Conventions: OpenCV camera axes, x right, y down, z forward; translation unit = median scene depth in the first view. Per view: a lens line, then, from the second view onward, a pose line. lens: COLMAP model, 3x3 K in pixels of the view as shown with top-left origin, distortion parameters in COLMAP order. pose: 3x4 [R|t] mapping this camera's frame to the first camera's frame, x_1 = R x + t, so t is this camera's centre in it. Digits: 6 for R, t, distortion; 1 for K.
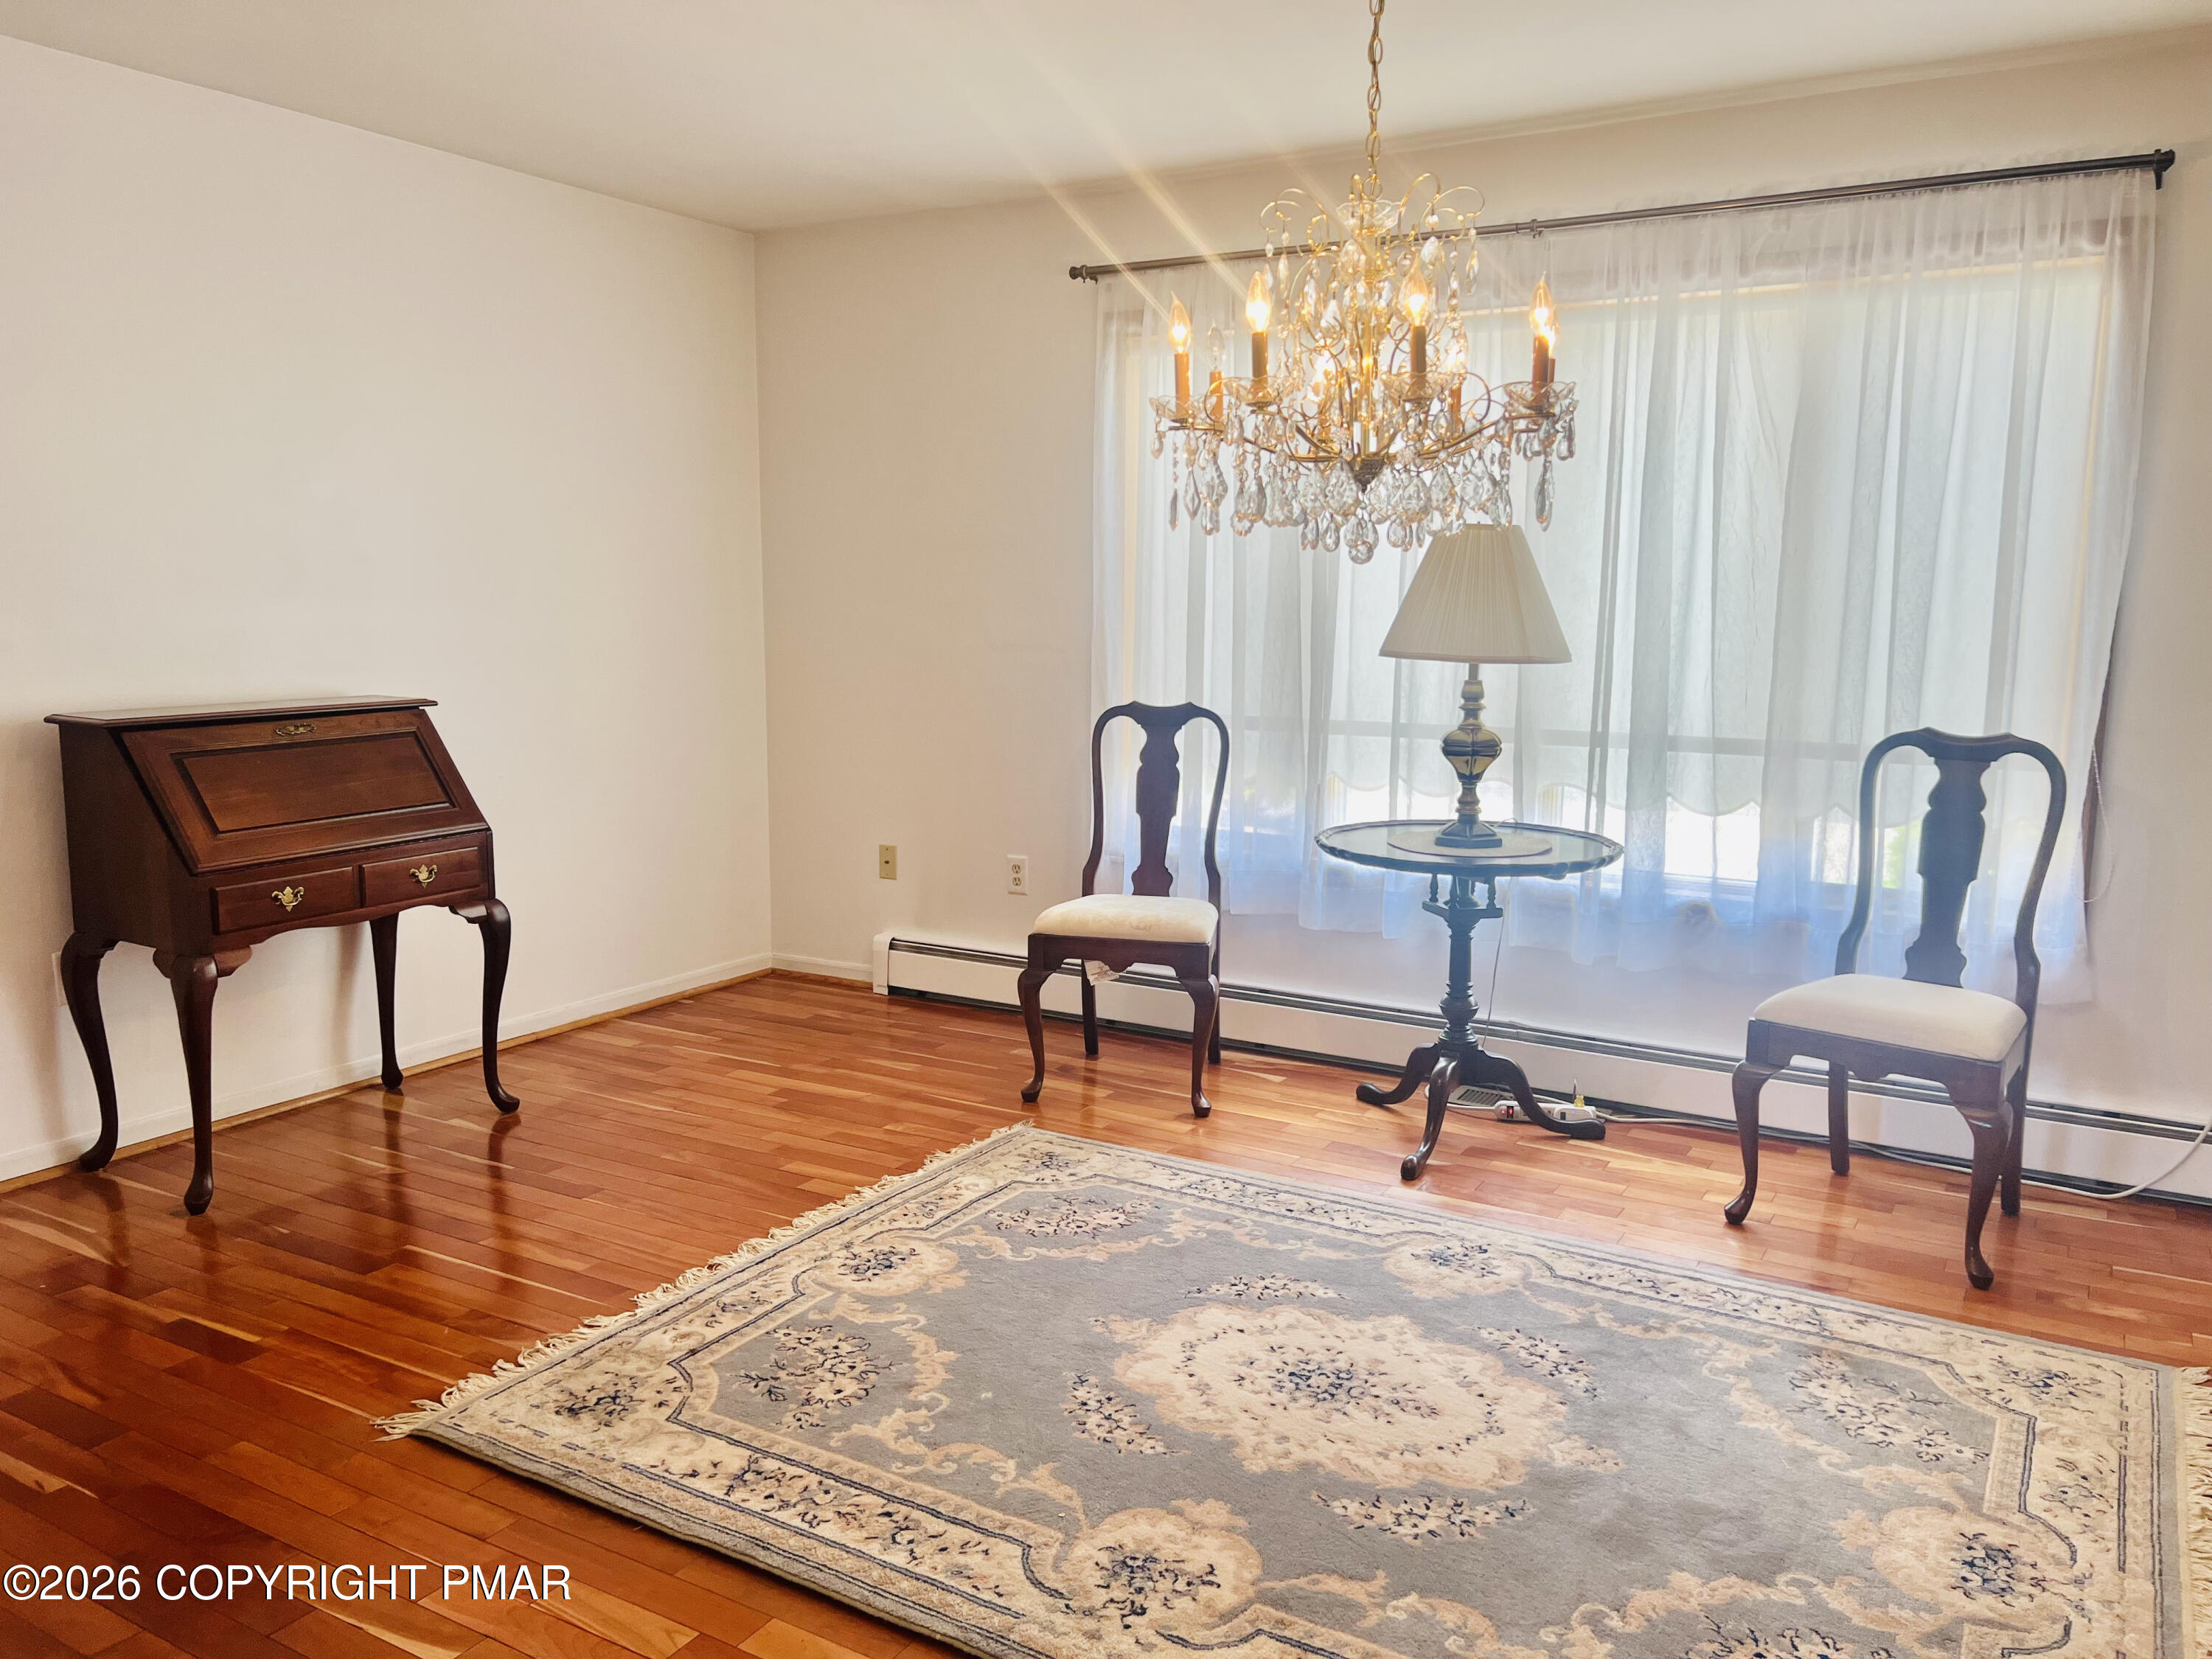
lens RADIAL K [[1673.8, 0, 1119.8], [0, 1673.8, 833.7], [0, 0, 1]] dist [0.062713, -0.071734]
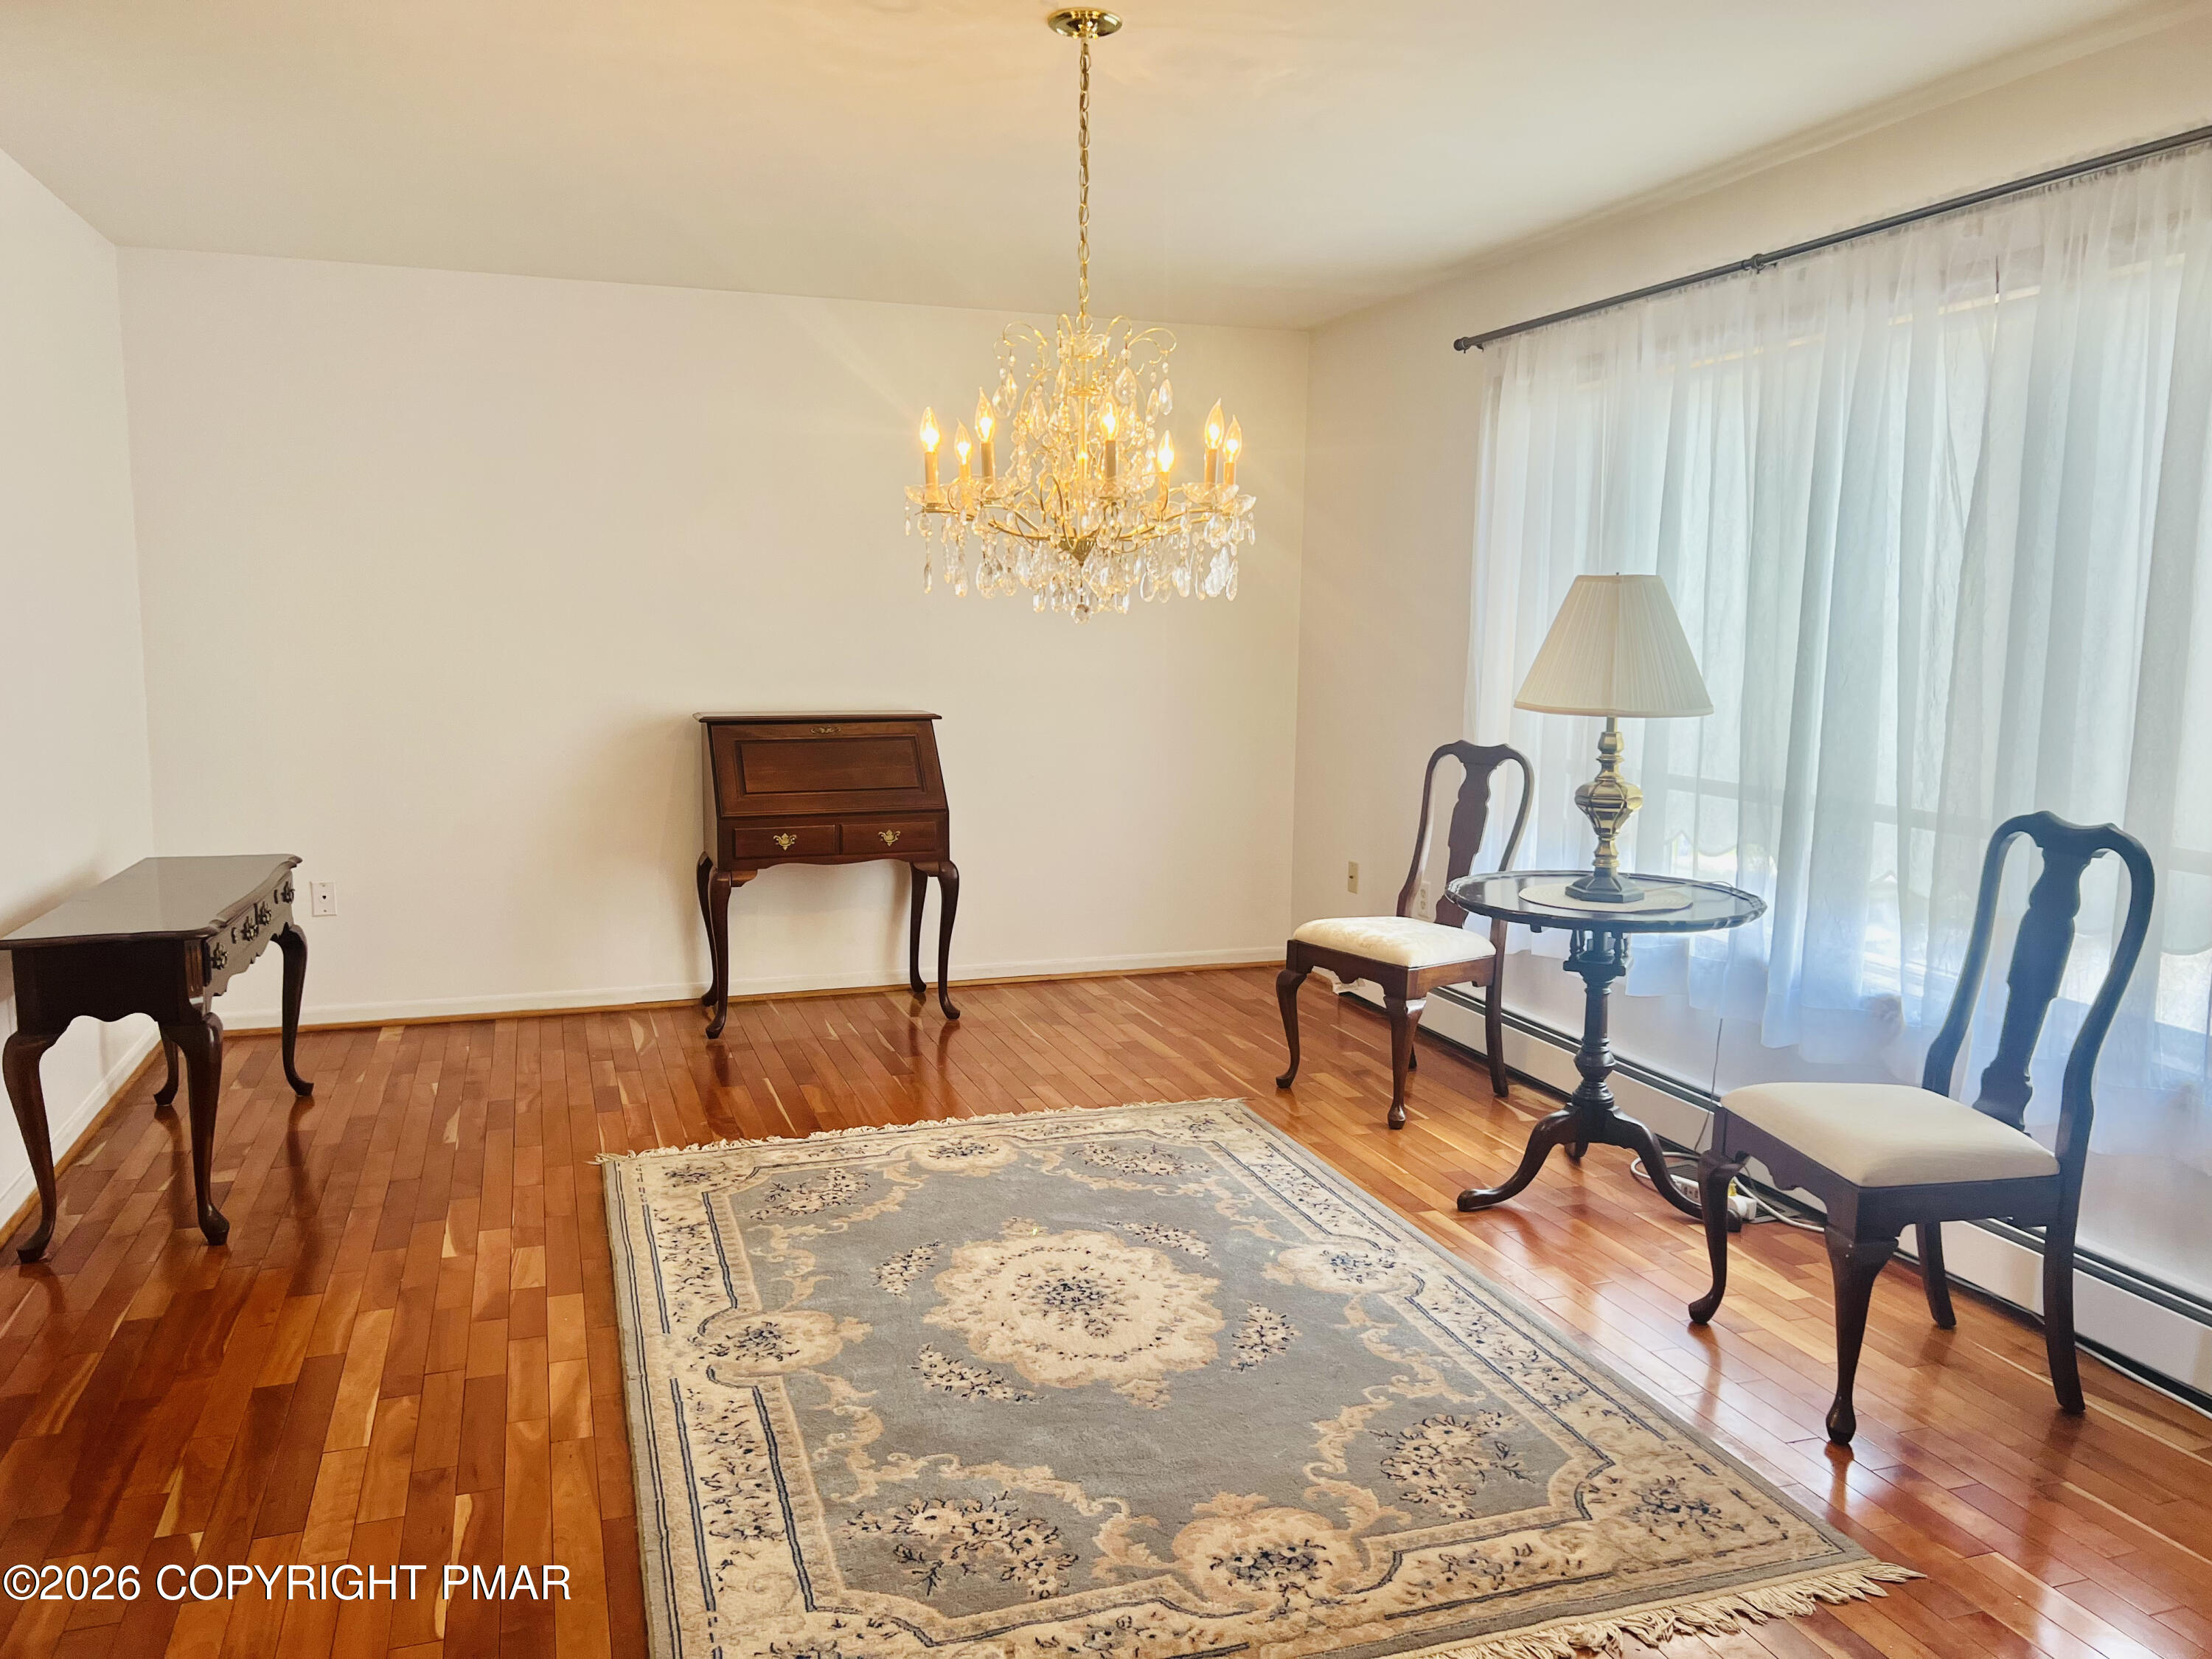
lens RADIAL K [[1673.8, 0, 1089.6], [0, 1673.8, 824.4], [0, 0, 1]] dist [0.062713, -0.071734]
pose [[0.752151, 0.081922, -0.653878, 0.699644], [-0.097148, 0.995186, 0.012935, -0.022612], [0.651790, 0.053794, 0.756489, 0.057759]]
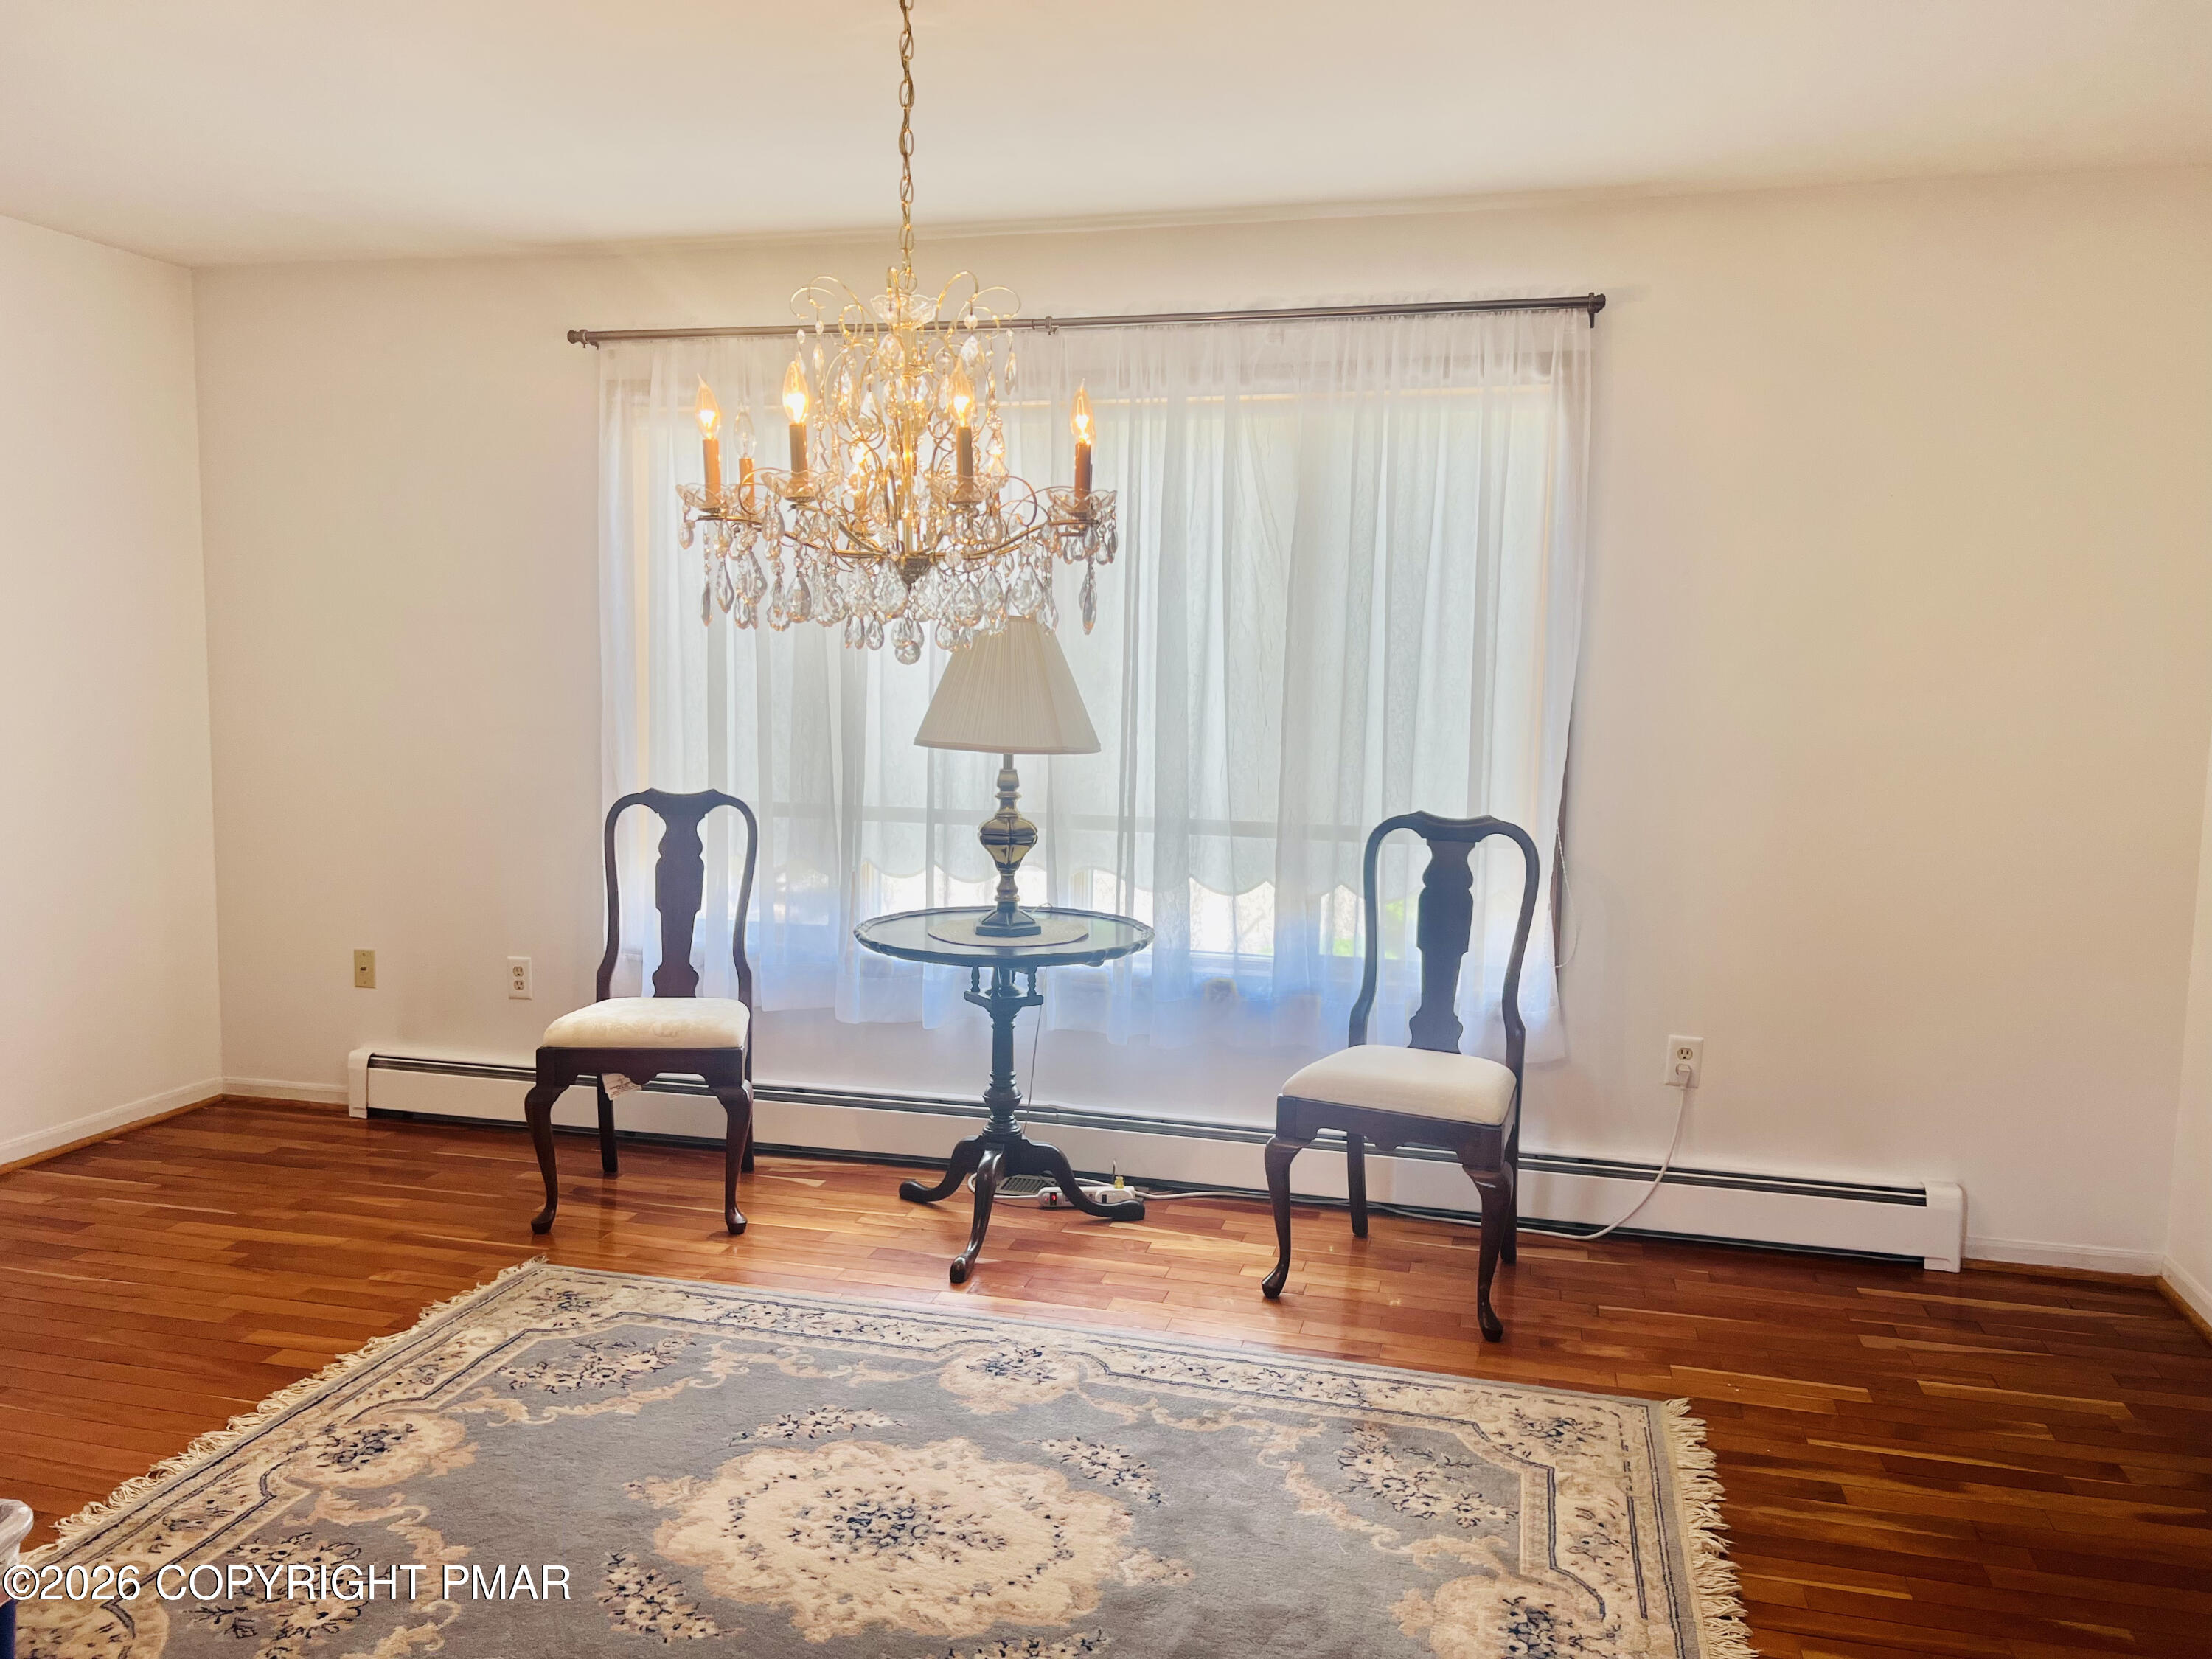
lens RADIAL K [[1673.8, 0, 1099.7], [0, 1673.8, 834.5], [0, 0, 1]] dist [0.062713, -0.071734]
pose [[0.961280, -0.020572, 0.274803, -0.012075], [0.030852, 0.998974, -0.033140, -0.019742], [-0.273840, 0.040335, 0.960929, 0.034110]]
